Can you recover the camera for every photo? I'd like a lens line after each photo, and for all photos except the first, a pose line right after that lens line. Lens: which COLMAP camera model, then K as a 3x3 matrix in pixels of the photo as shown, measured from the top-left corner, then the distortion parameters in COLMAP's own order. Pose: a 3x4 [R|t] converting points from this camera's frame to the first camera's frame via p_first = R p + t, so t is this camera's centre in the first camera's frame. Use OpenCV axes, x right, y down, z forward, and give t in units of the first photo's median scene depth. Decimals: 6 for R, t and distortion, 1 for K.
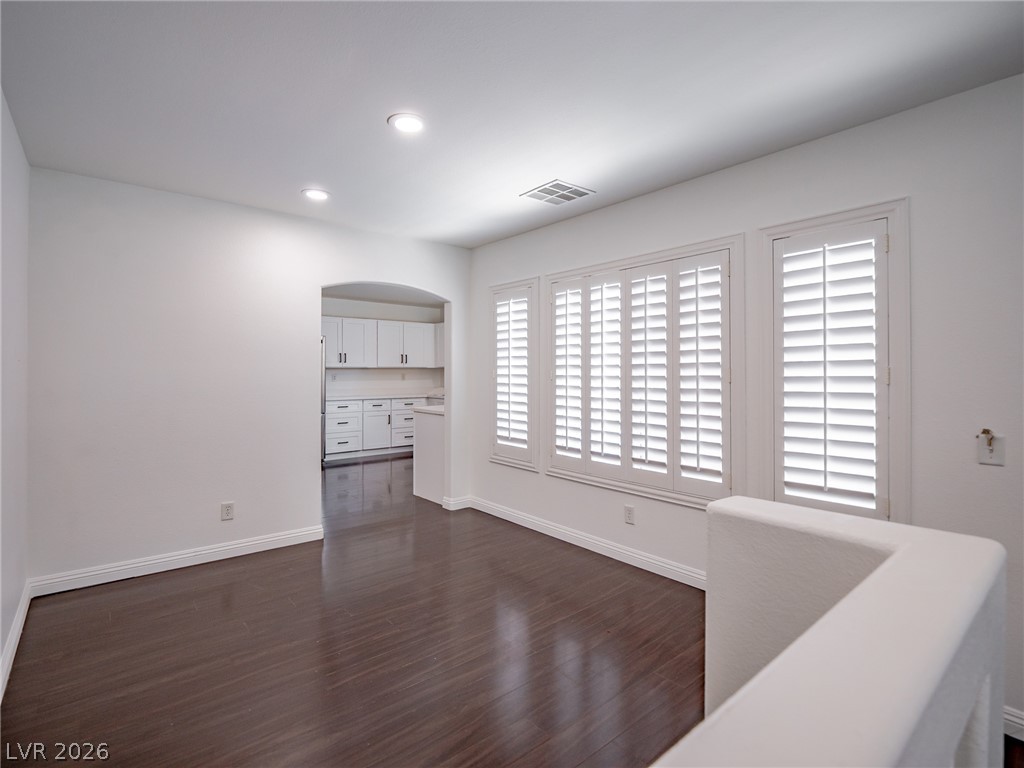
lens RADIAL K [[494.5, 0, 514.8], [0, 494.5, 374.7], [0, 0, 1]] dist [-0.017234, 0.001006]
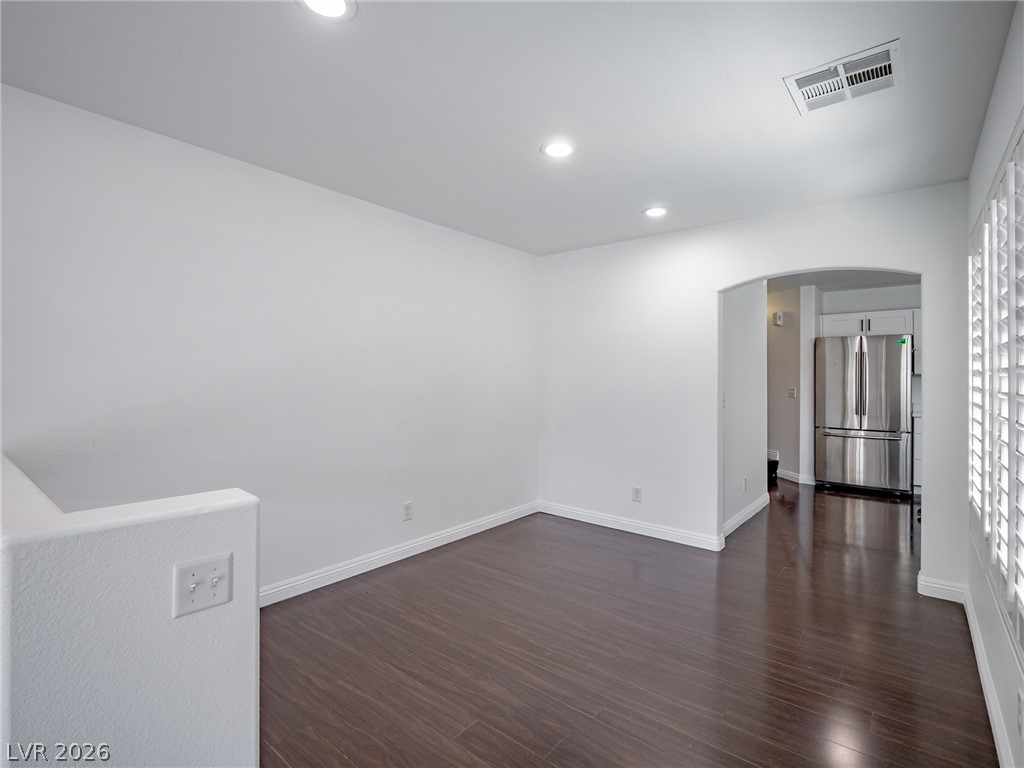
lens RADIAL K [[494.5, 0, 514.0], [0, 494.5, 384.4], [0, 0, 1]] dist [-0.017234, 0.001006]
pose [[0.188863, 0.015521, -0.981881, 0.524308], [-0.005181, 0.999877, 0.014809, -0.009985], [0.981990, 0.002291, 0.188920, 0.447291]]
